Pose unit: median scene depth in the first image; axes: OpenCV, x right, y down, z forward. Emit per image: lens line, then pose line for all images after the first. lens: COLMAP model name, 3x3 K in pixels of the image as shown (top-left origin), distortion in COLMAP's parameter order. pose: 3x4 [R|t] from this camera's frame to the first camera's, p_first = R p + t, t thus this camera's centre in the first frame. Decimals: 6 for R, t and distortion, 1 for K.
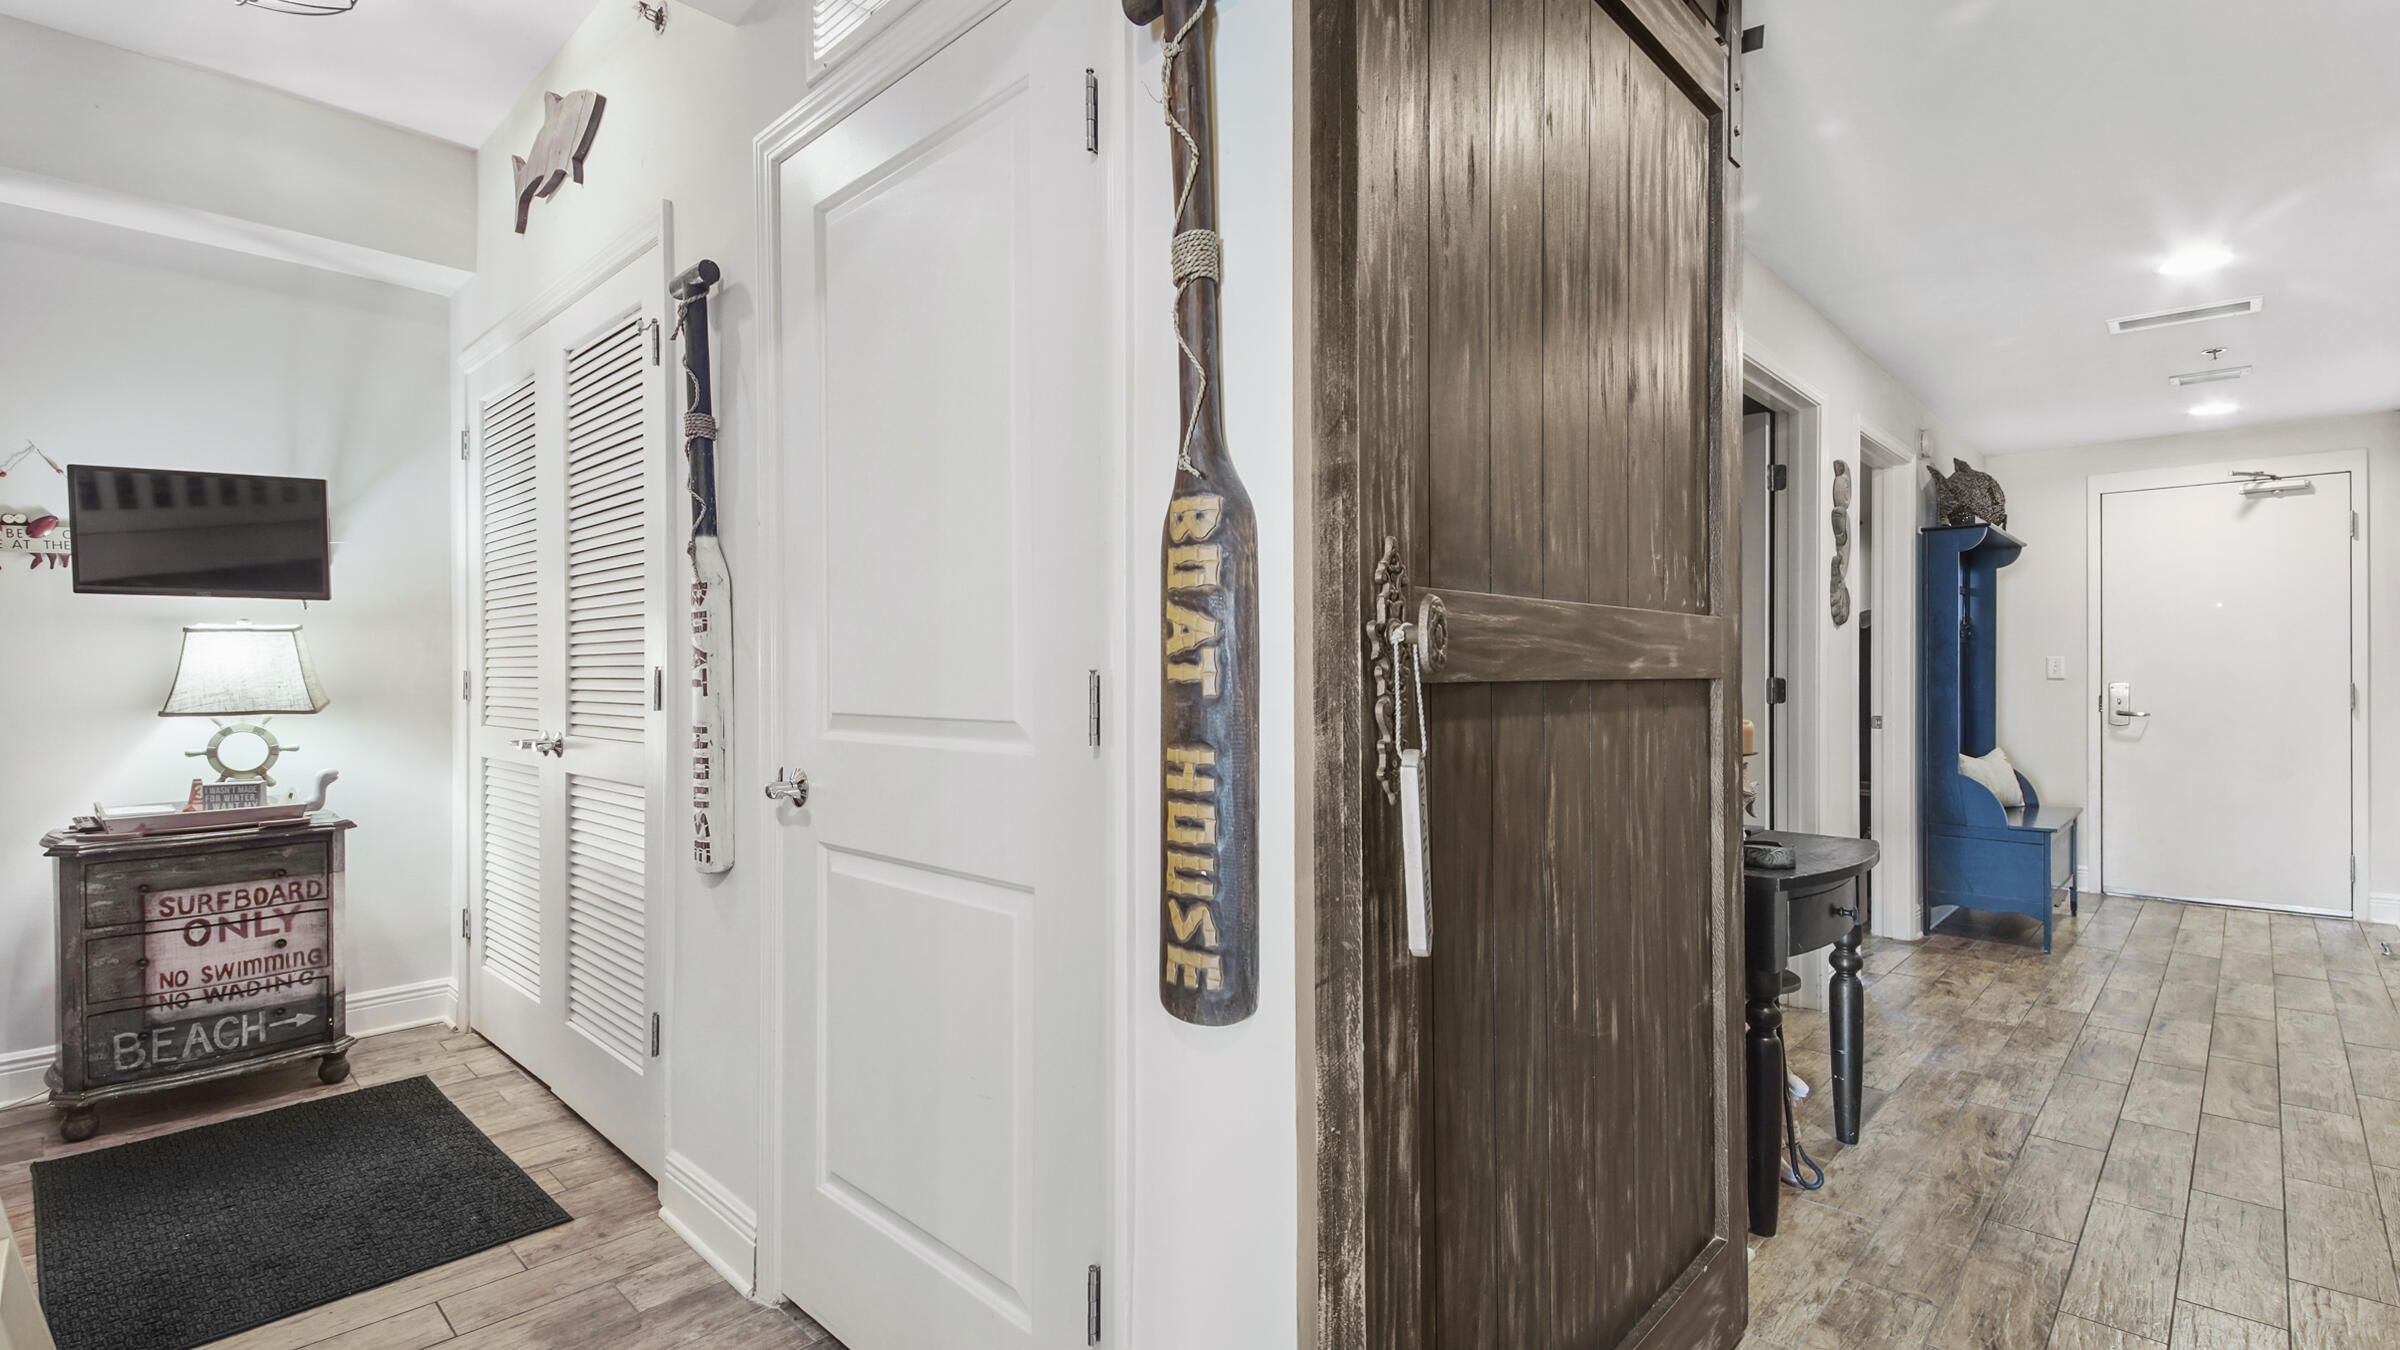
lens RADIAL K [[1112.6, 0, 1193.8], [0, 1112.6, 670.5], [0, 0, 1]] dist [-0.000417, -0.000663]
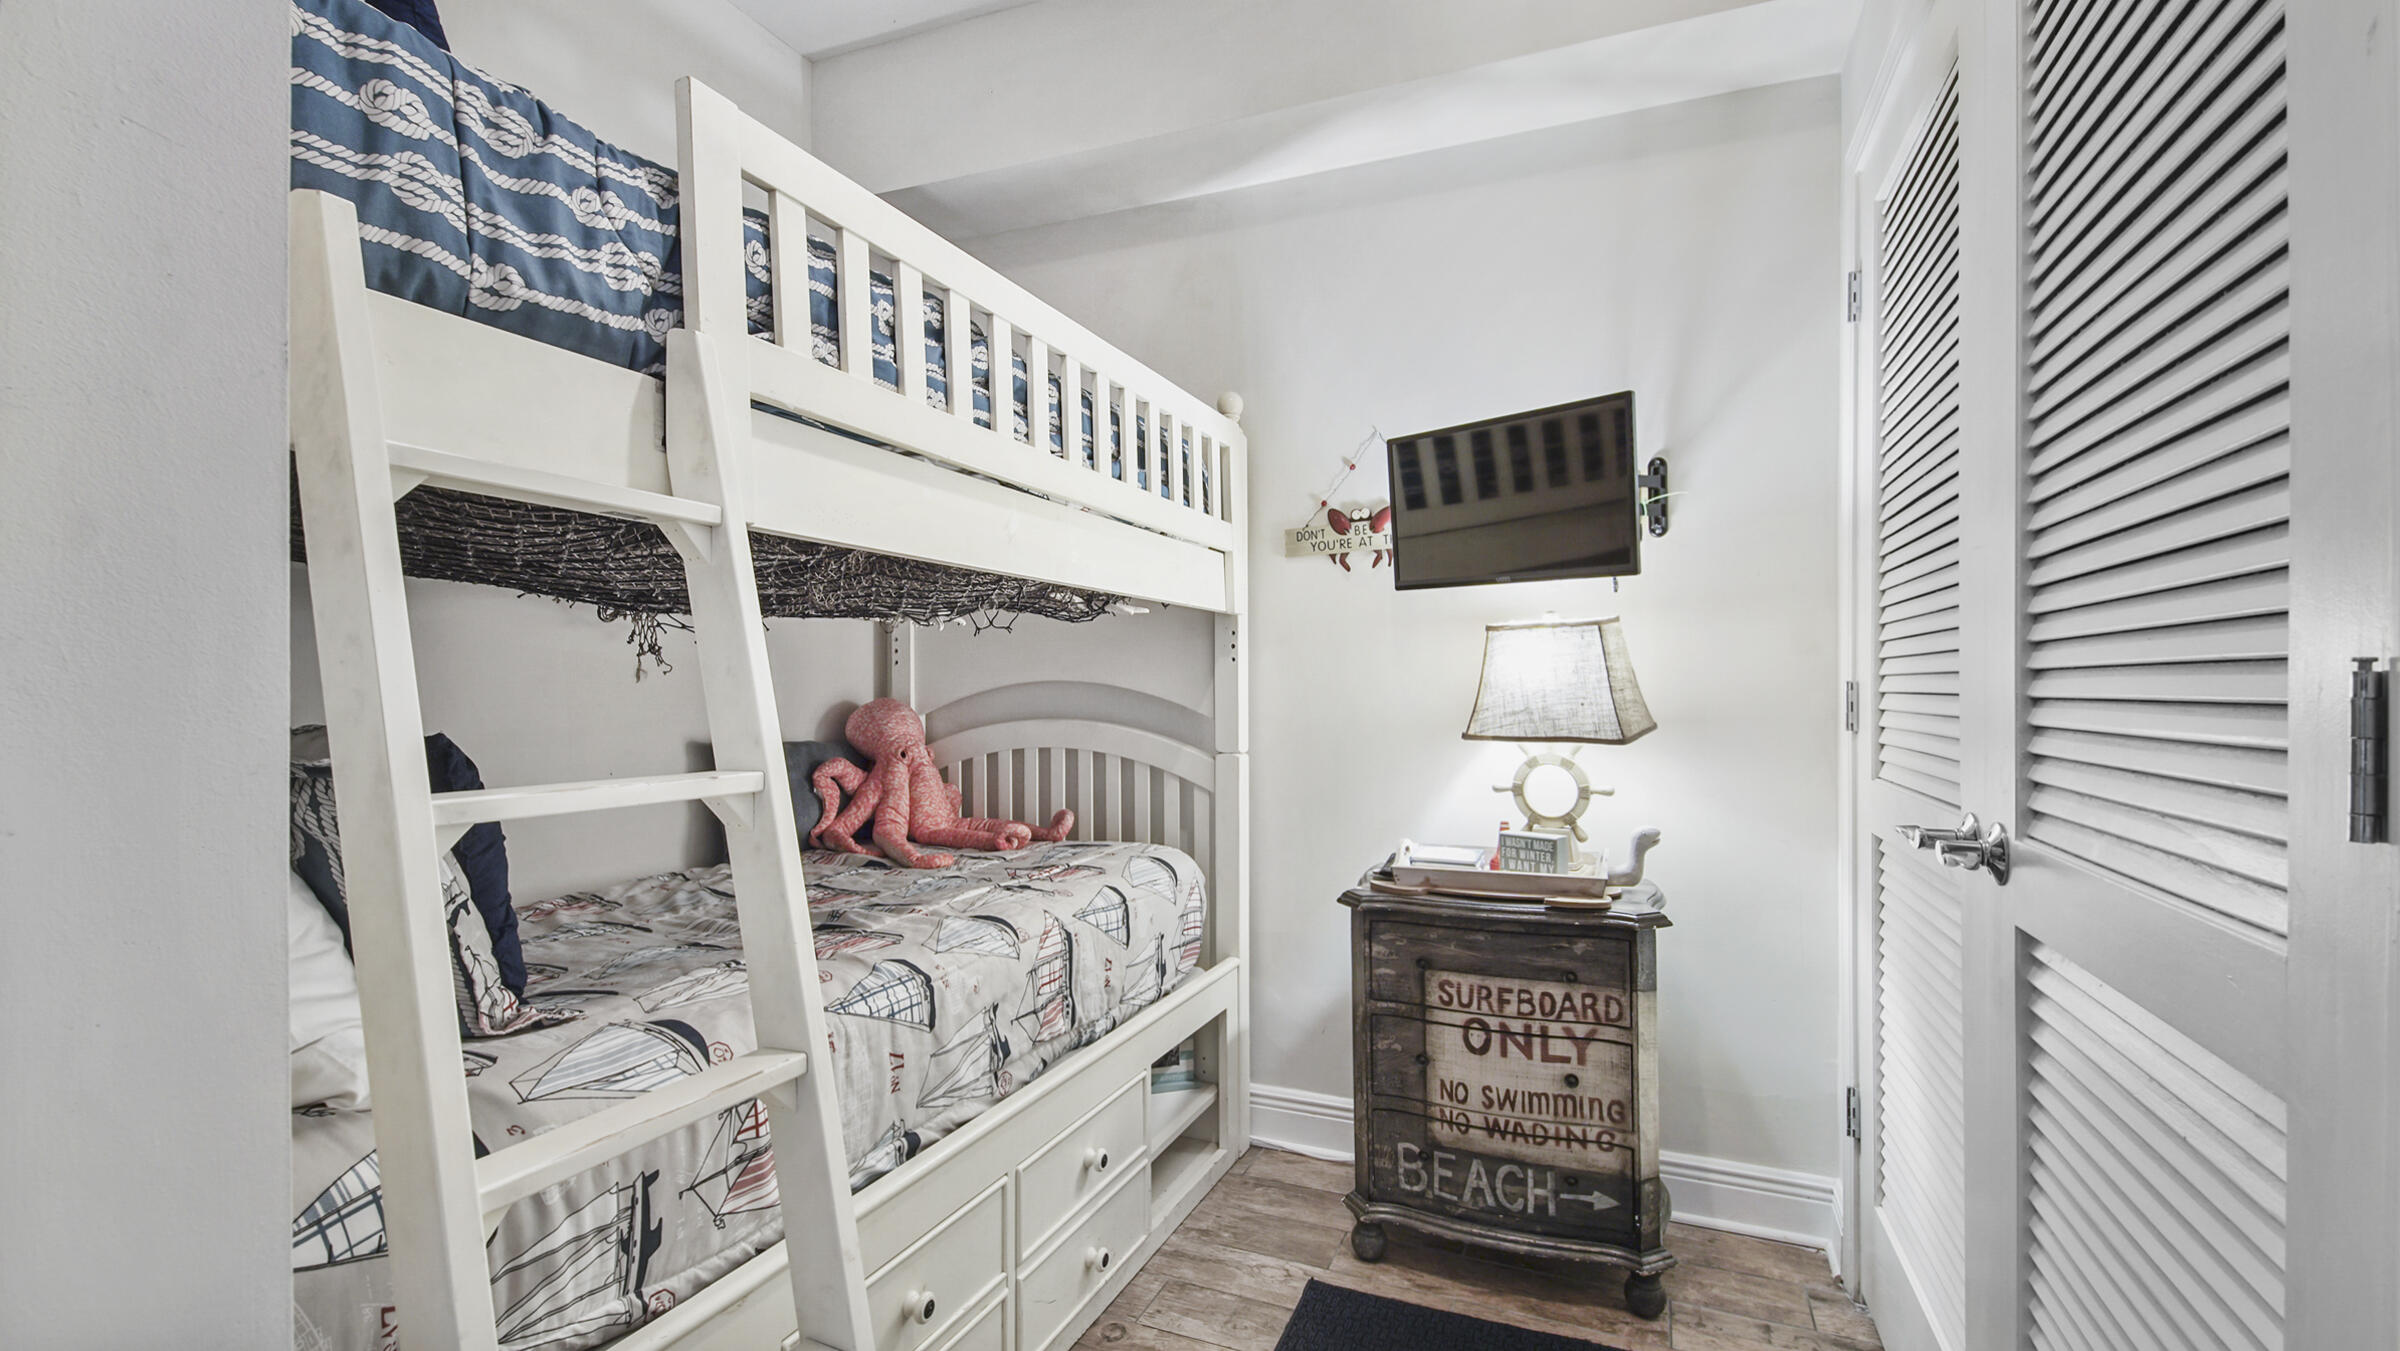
lens RADIAL K [[1072.5, 0, 1192.6], [0, 1072.5, 679.8], [0, 0, 1]] dist [0.026831, -0.000160]
pose [[0.349880, -0.002971, -0.936790, -0.283871], [-0.001459, 0.999992, -0.003716, 0.002261], [0.936793, 0.002667, 0.349873, 0.556232]]
